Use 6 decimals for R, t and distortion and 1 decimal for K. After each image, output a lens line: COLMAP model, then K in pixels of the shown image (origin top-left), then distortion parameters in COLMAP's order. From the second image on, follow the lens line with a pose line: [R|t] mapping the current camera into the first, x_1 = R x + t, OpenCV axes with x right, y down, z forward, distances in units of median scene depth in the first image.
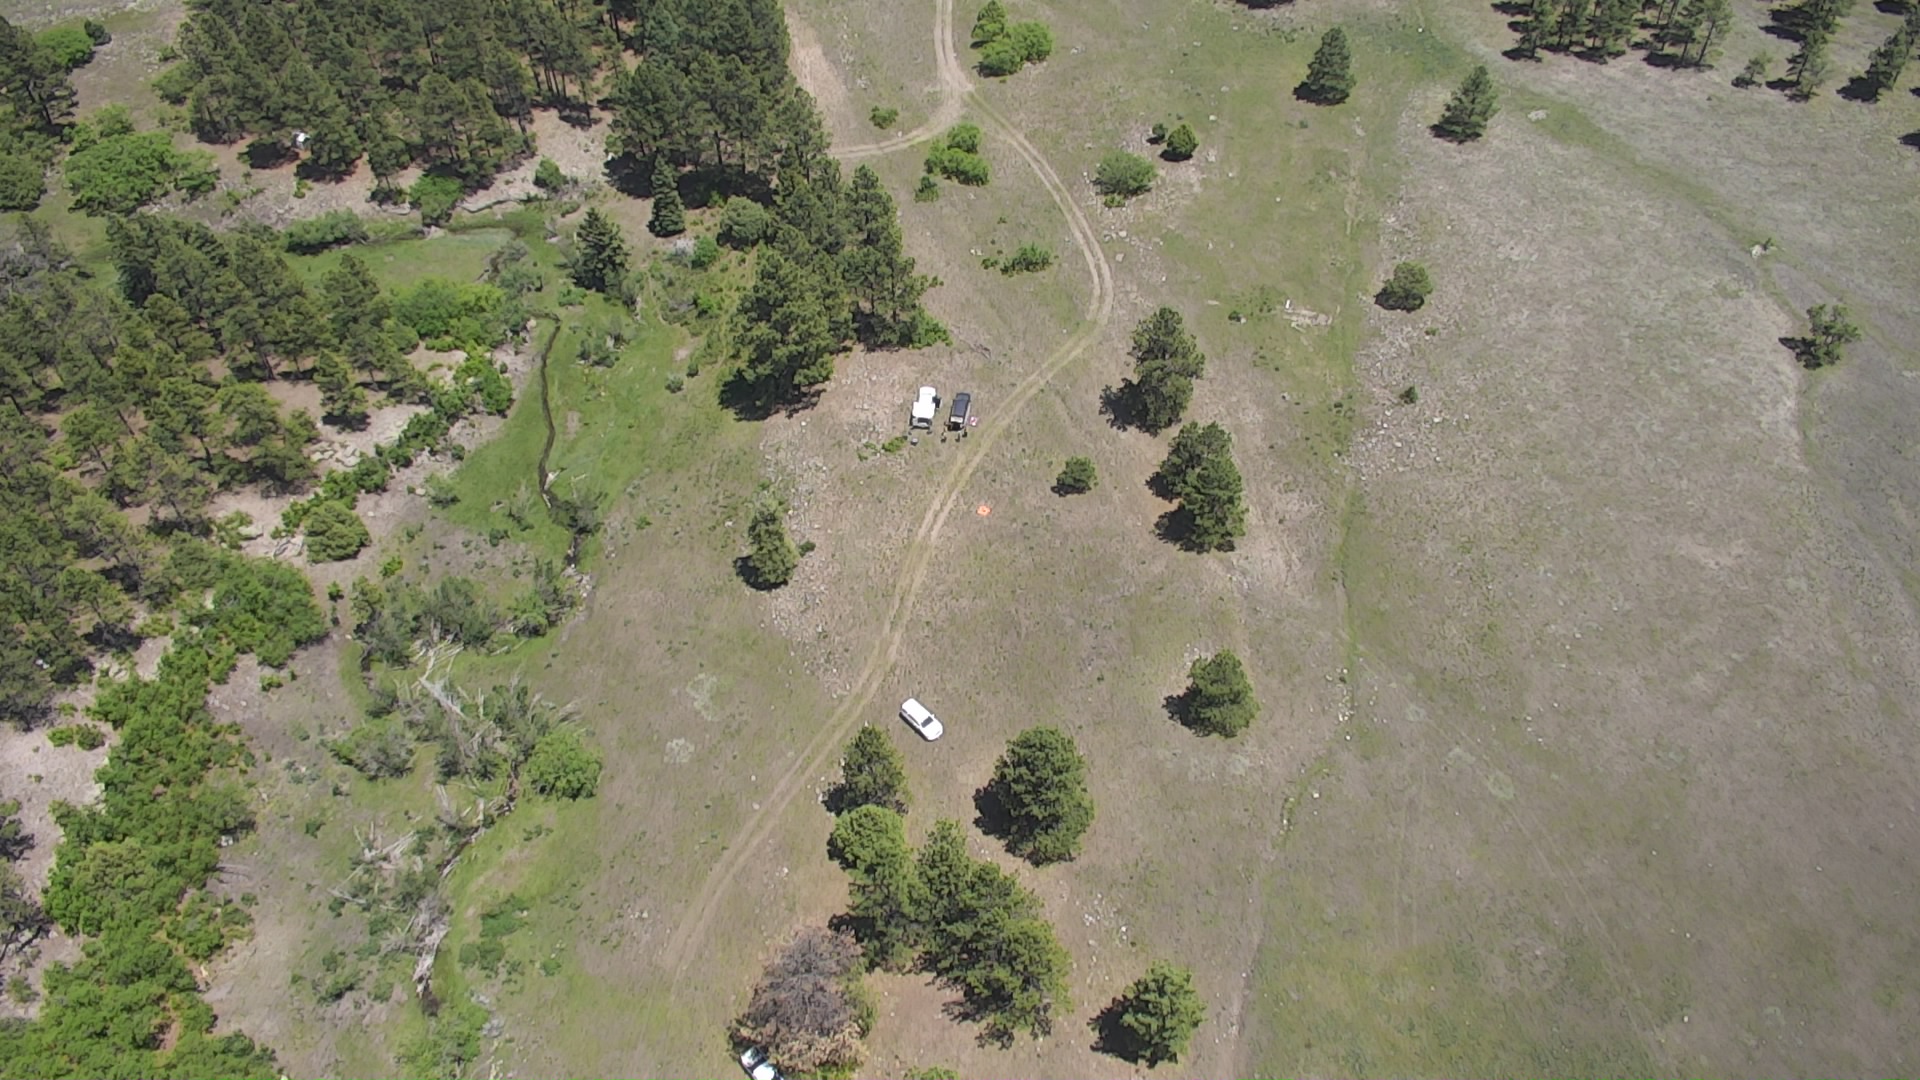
lens RADIAL K [[1558.2, 0, 978.9], [0, 1558.2, 541.7], [0, 0, 1]] dist [-0.077023, 0.055819]
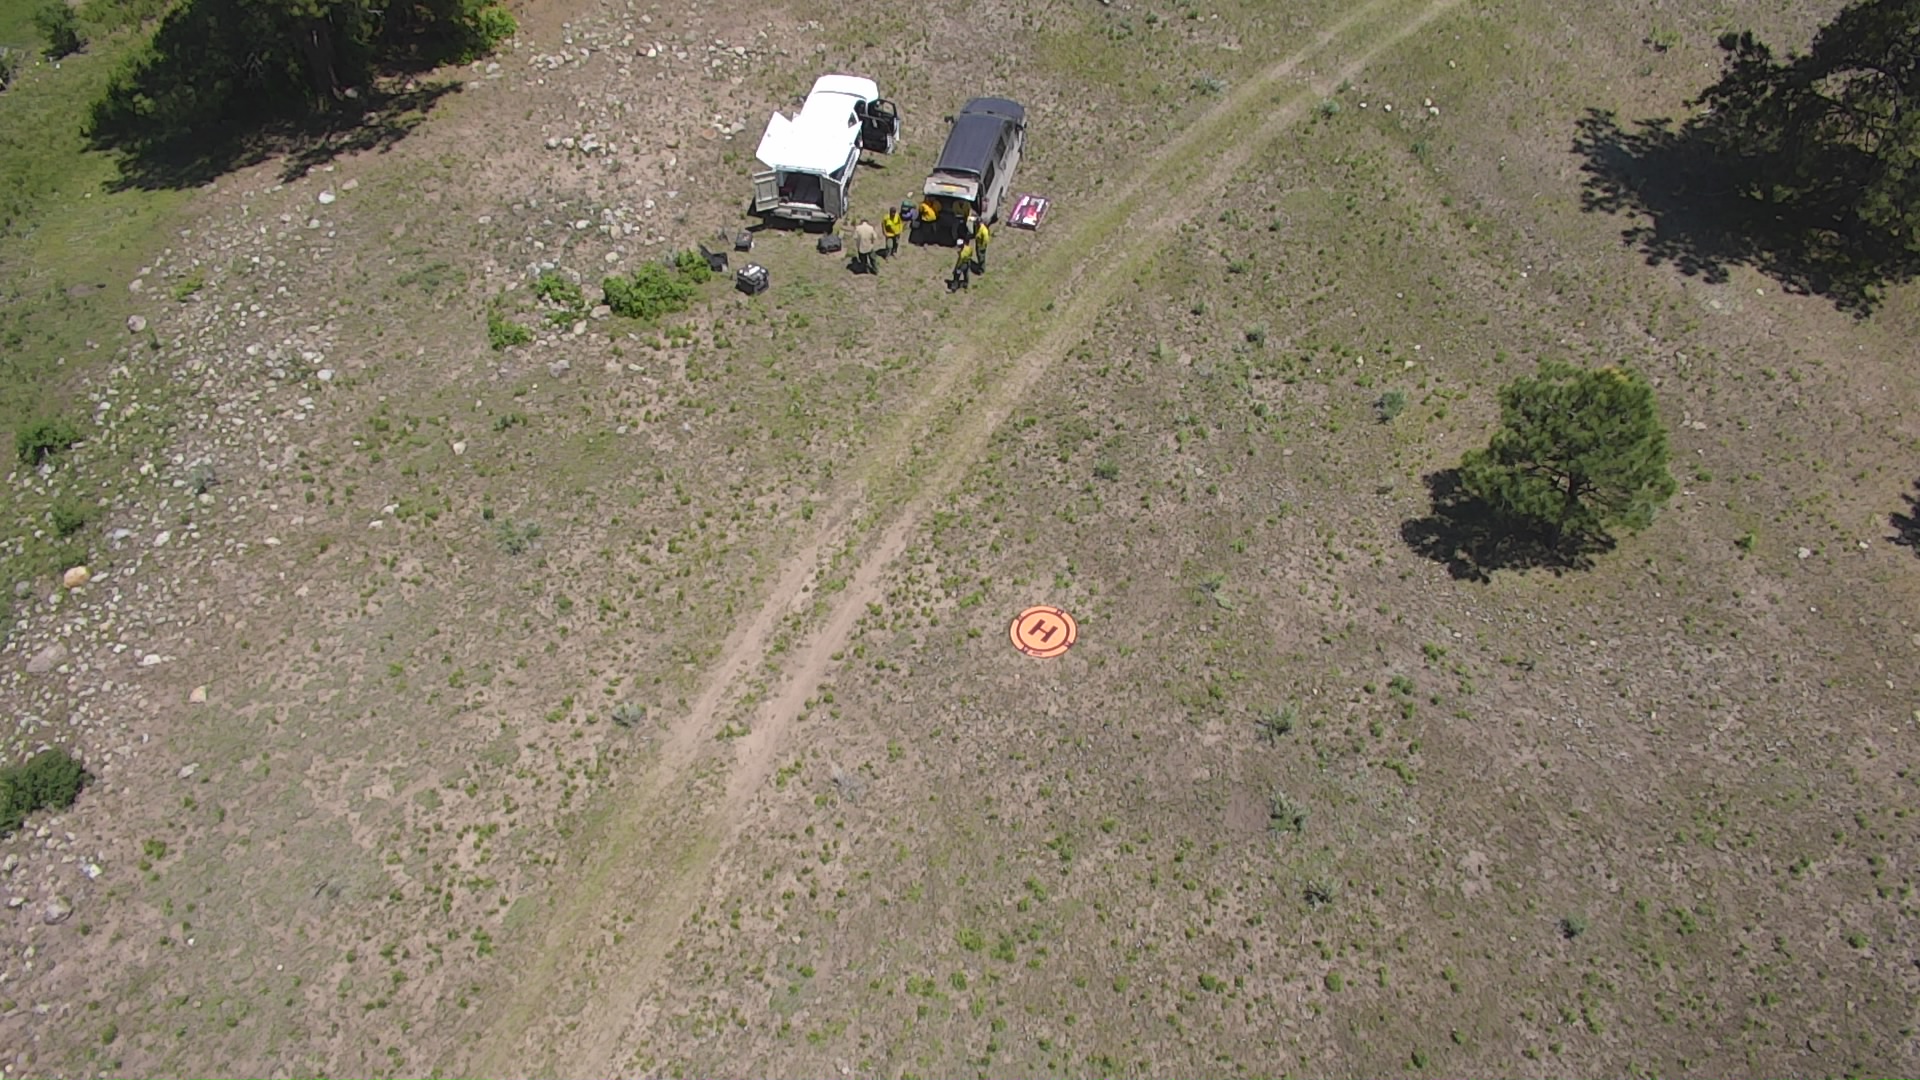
lens RADIAL K [[1560.6, 0, 981.9], [0, 1560.6, 540.6], [0, 0, 1]] dist [-0.075462, 0.051215]
pose [[0.996743, 0.057904, -0.056133, 0.005247], [-0.058243, 0.998293, -0.004421, -0.027691], [0.055782, 0.007676, 0.998413, 0.768582]]
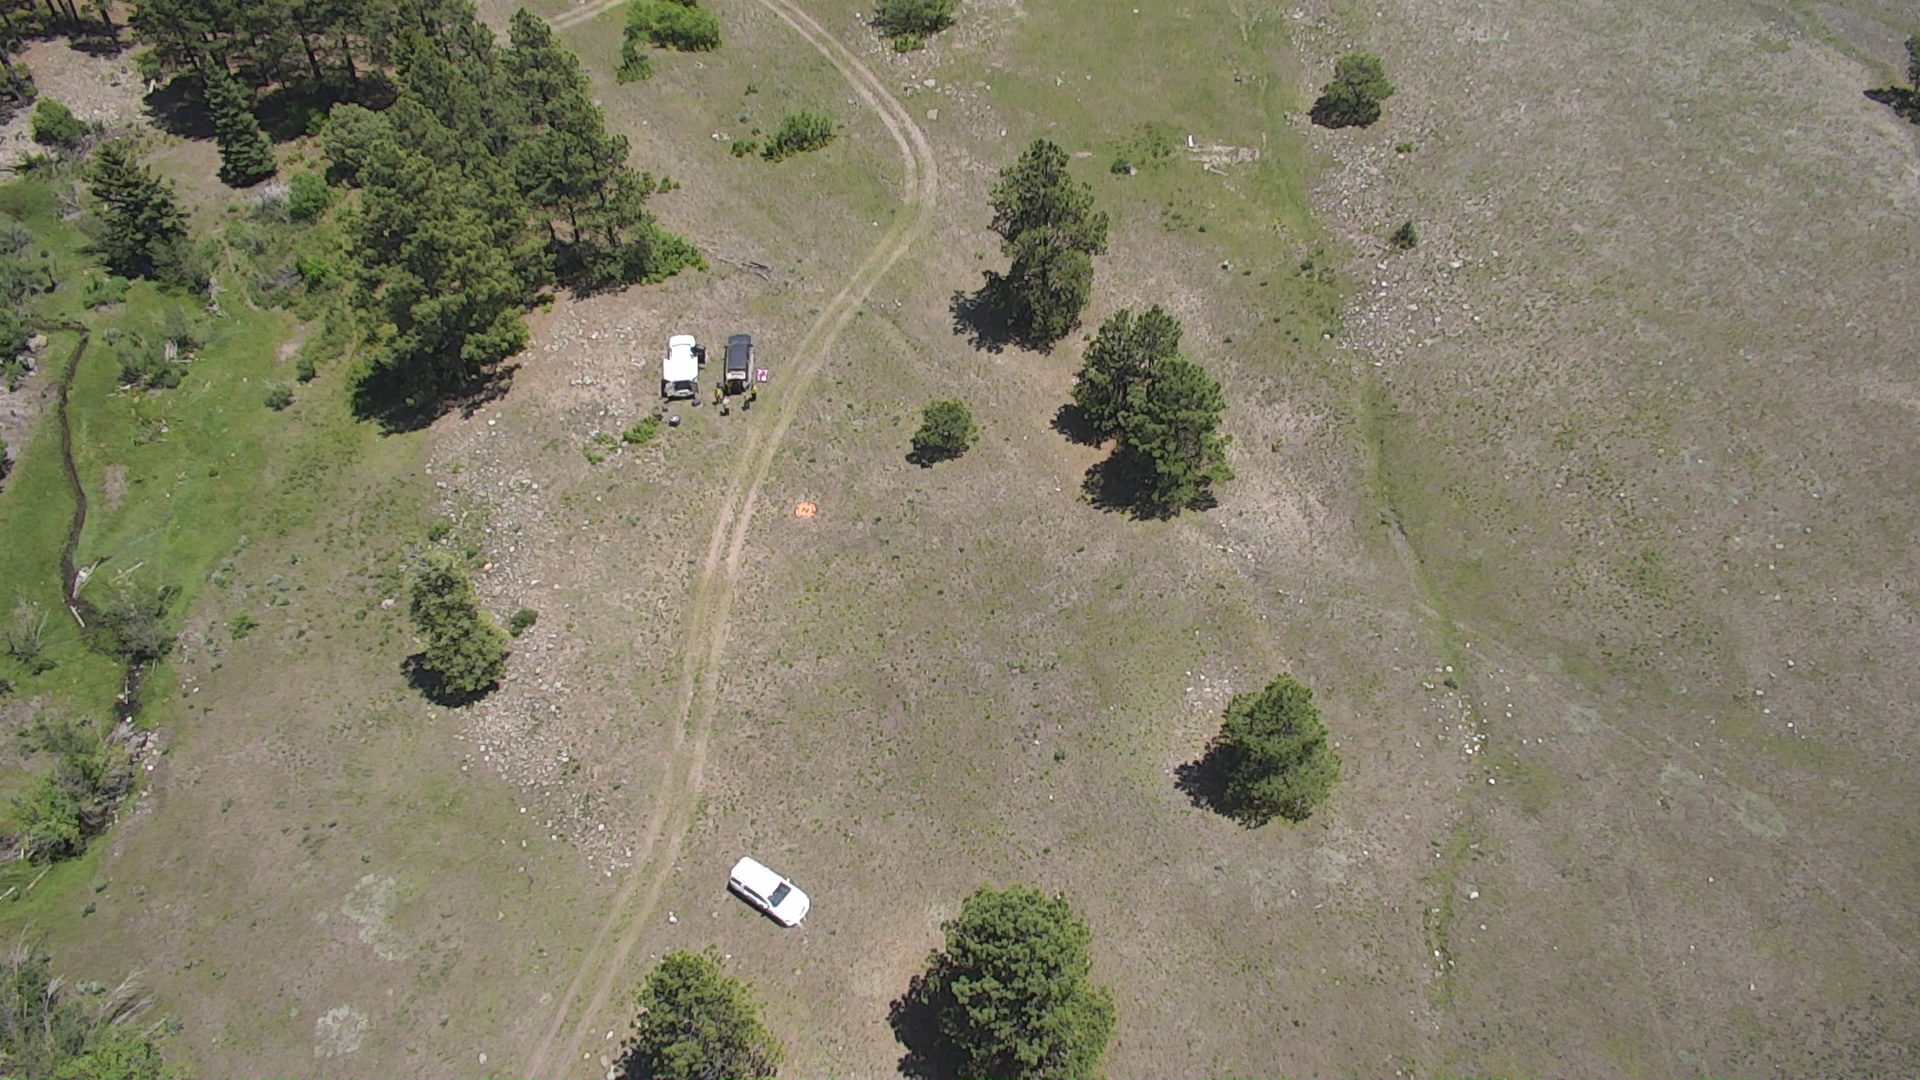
lens RADIAL K [[1558.2, 0, 978.9], [0, 1558.2, 541.7], [0, 0, 1]] dist [-0.077023, 0.055819]
pose [[0.976268, -0.168234, 0.136377, -0.014994], [0.168456, 0.985659, 0.009996, -0.002346], [-0.136102, 0.013215, 0.990607, 0.362501]]
